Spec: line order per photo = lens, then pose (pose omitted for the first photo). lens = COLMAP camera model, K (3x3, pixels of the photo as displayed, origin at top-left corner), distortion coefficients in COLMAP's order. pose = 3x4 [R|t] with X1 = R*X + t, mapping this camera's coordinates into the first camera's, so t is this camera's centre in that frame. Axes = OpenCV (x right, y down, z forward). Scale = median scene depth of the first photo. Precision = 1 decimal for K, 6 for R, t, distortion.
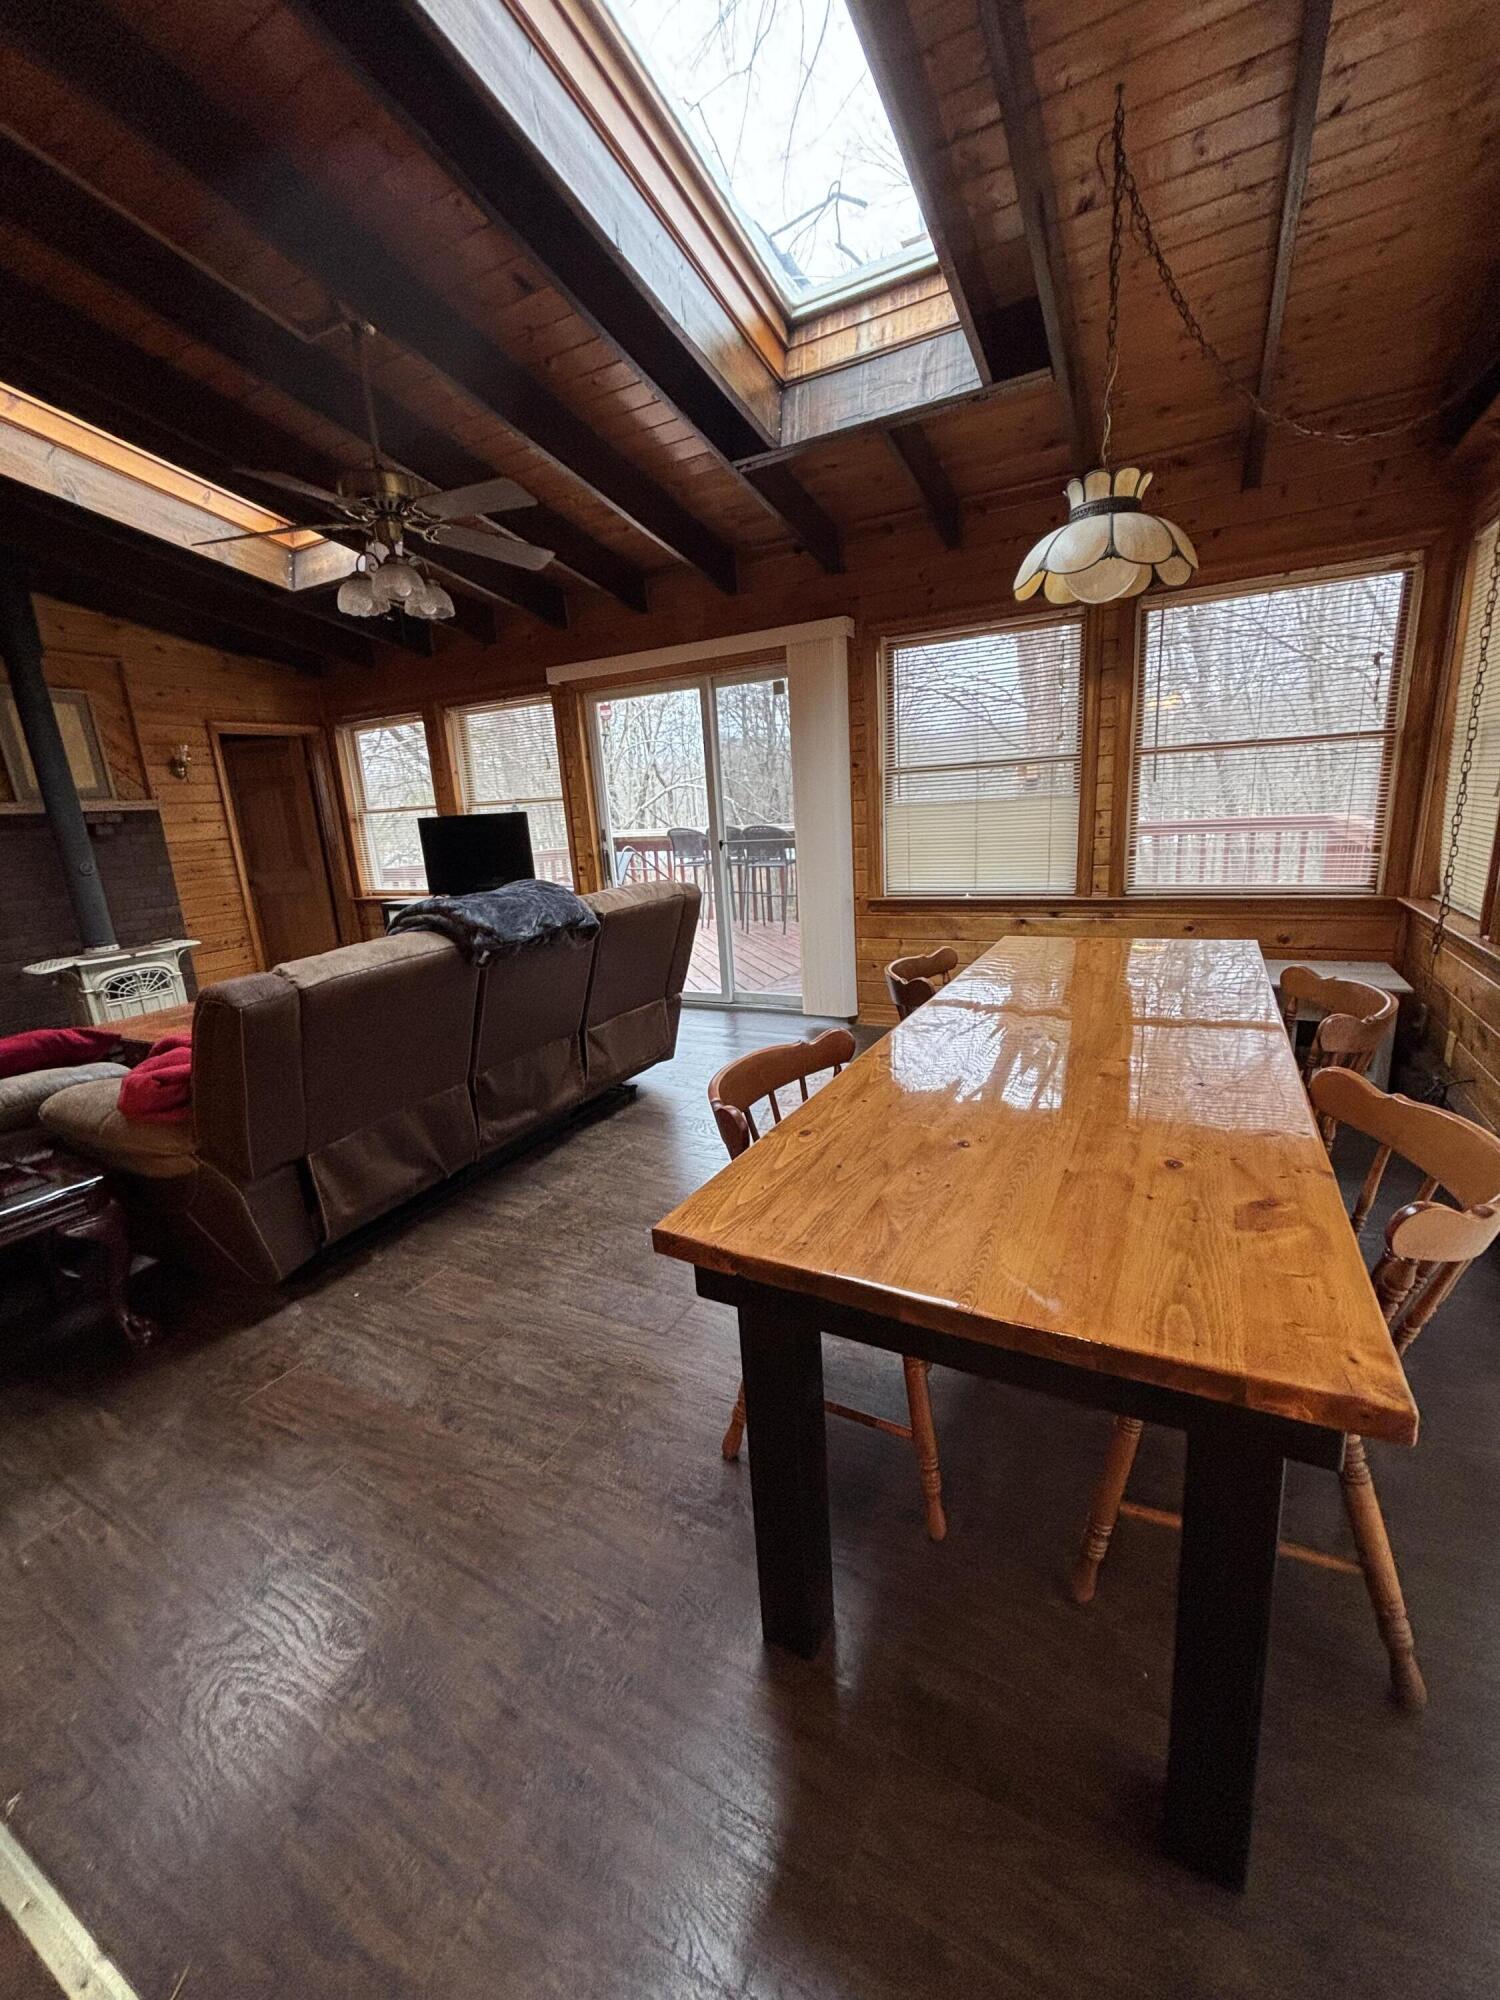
lens RADIAL K [[798.4, 0, 746.1], [0, 798.4, 998.8], [0, 0, 1]] dist [-0.003099, 0.000856]
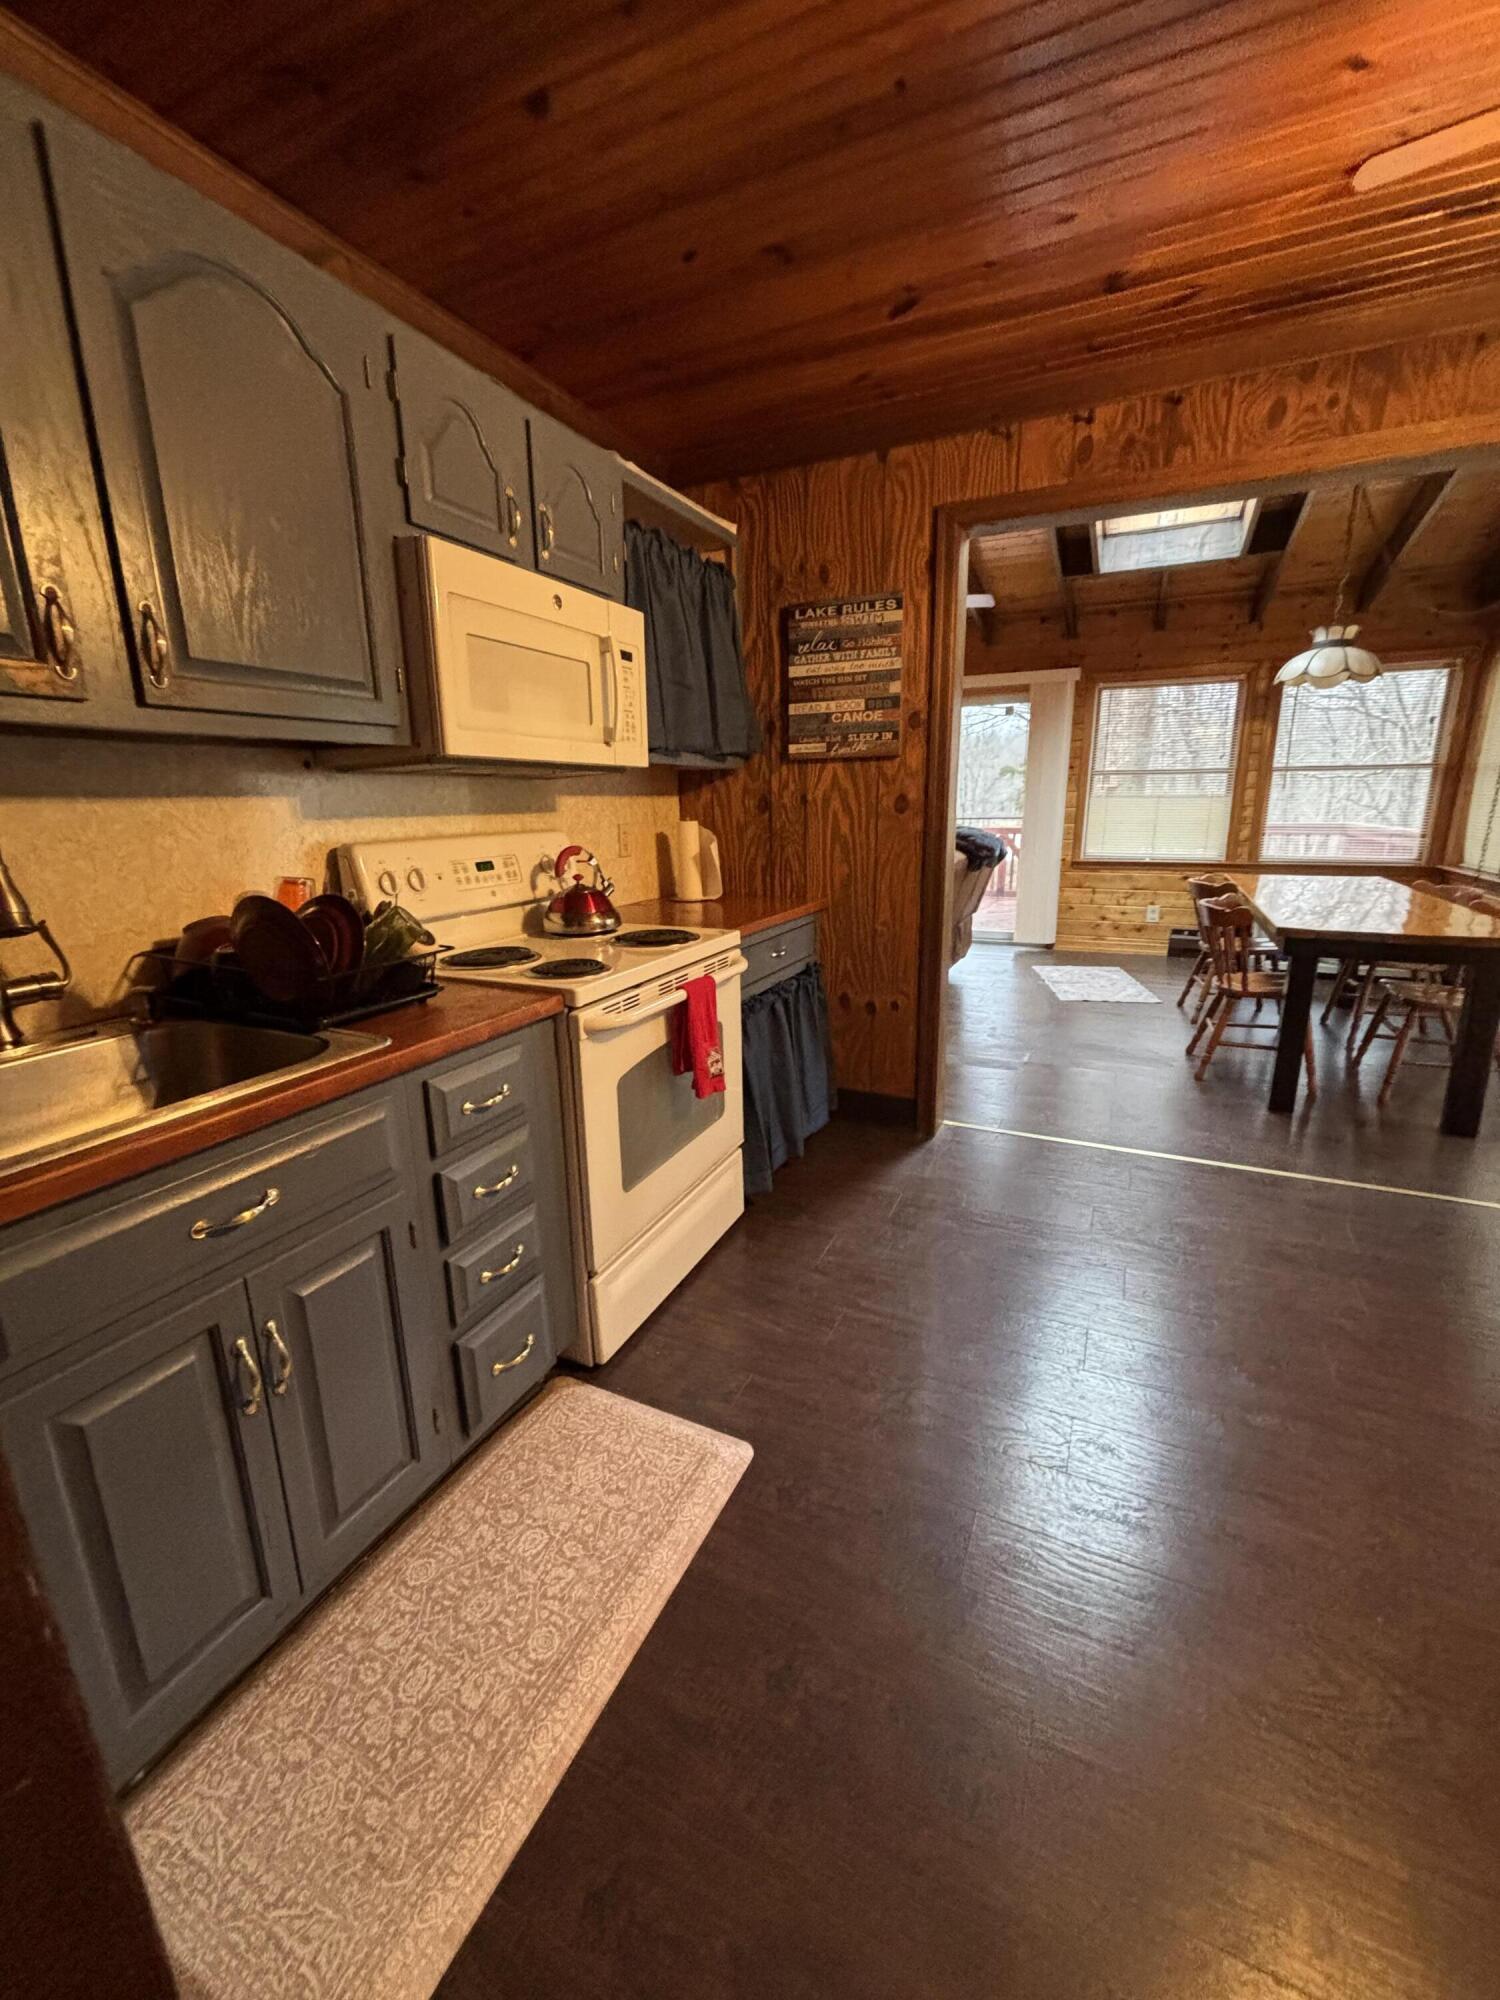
lens RADIAL K [[798.4, 0, 750.6], [0, 798.4, 996.6], [0, 0, 1]] dist [-0.003099, 0.000856]
pose [[0.997466, 0.033684, 0.062662, -0.878052], [-0.033524, 0.999431, -0.003598, 0.251012], [-0.062747, 0.001488, 0.998028, -0.701256]]
